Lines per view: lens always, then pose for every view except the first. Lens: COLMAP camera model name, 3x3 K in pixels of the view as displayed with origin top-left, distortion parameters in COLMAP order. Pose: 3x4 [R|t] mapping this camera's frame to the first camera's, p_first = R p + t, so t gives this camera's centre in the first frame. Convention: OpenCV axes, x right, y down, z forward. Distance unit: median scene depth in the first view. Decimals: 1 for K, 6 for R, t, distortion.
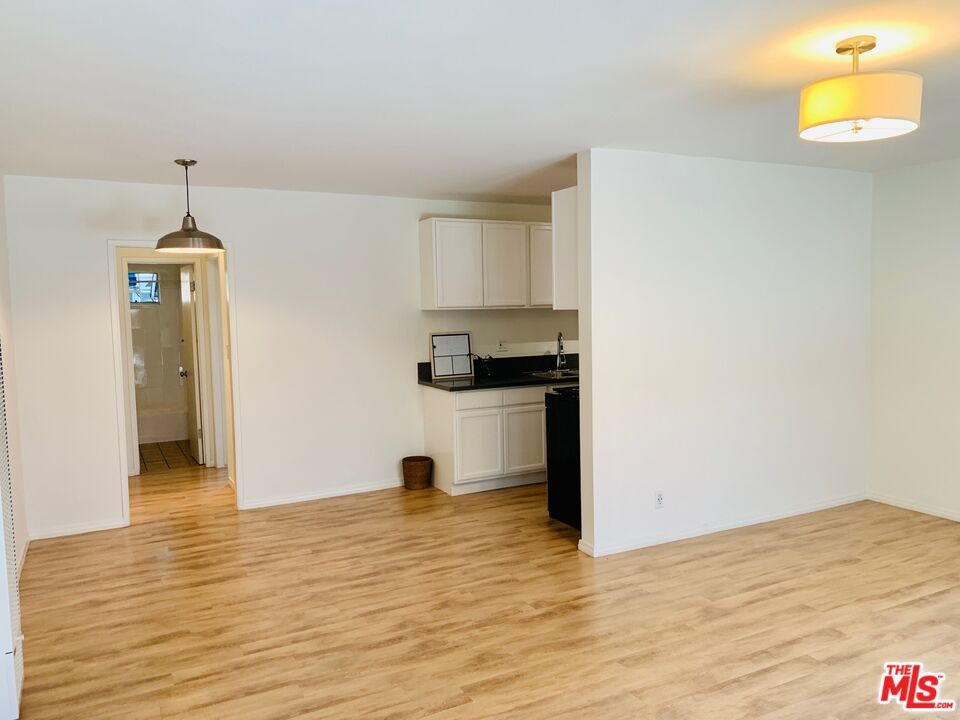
lens RADIAL K [[742.3, 0, 480.1], [0, 742.3, 359.5], [0, 0, 1]] dist [-0.001569, -0.000548]
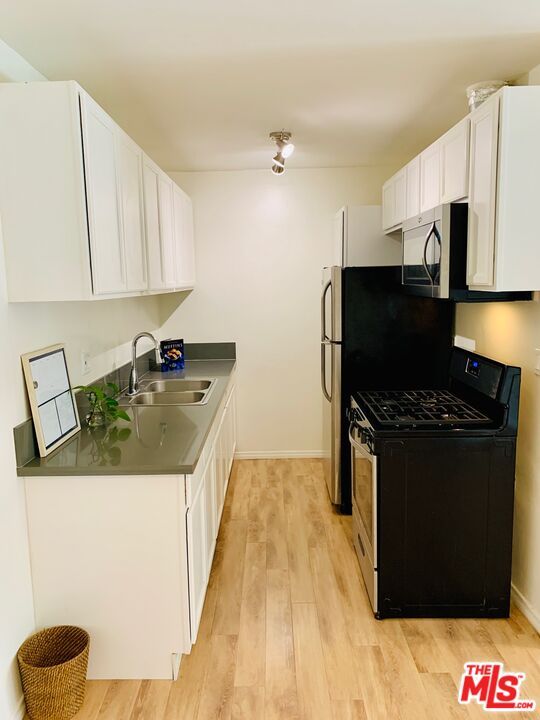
lens RADIAL K [[556.7, 0, 269.5], [0, 556.7, 360.6], [0, 0, 1]] dist [-0.001569, -0.000548]
pose [[0.459921, -0.116357, 0.880303, -0.468097], [0.077493, 0.992854, 0.090747, -0.082489], [-0.884572, 0.026480, 0.465651, 1.159878]]
